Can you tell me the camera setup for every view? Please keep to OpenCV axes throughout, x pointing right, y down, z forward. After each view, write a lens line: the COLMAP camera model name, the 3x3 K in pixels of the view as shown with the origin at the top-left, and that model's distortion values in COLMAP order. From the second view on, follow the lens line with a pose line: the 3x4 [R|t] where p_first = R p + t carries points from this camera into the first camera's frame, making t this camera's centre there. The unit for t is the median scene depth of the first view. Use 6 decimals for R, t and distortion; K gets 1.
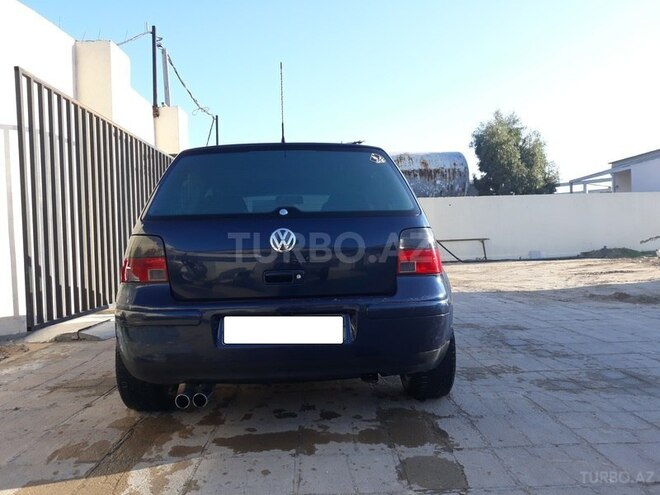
lens RADIAL K [[573.3, 0, 330.1], [0, 573.3, 249.5], [0, 0, 1]] dist [-0.007182, 0.009918]
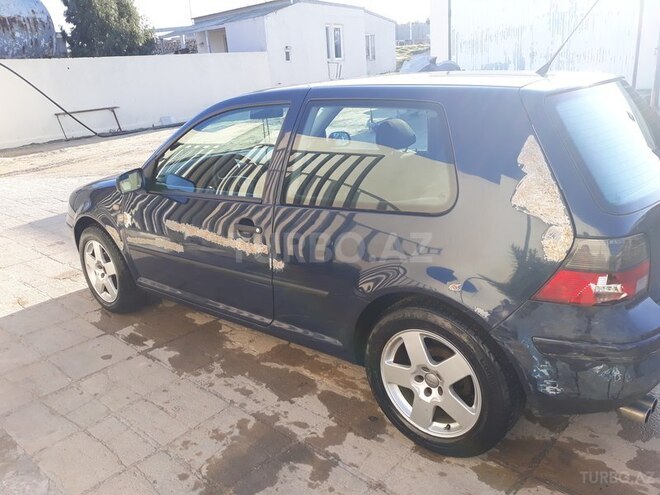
lens RADIAL K [[573.3, 0, 330.2], [0, 573.3, 246.5], [0, 0, 1]] dist [-0.007182, 0.009918]
pose [[0.671617, -0.233068, 0.703285, -0.149078], [0.051979, 0.961716, 0.269074, -0.027010], [-0.739073, -0.144158, 0.658019, 0.118474]]
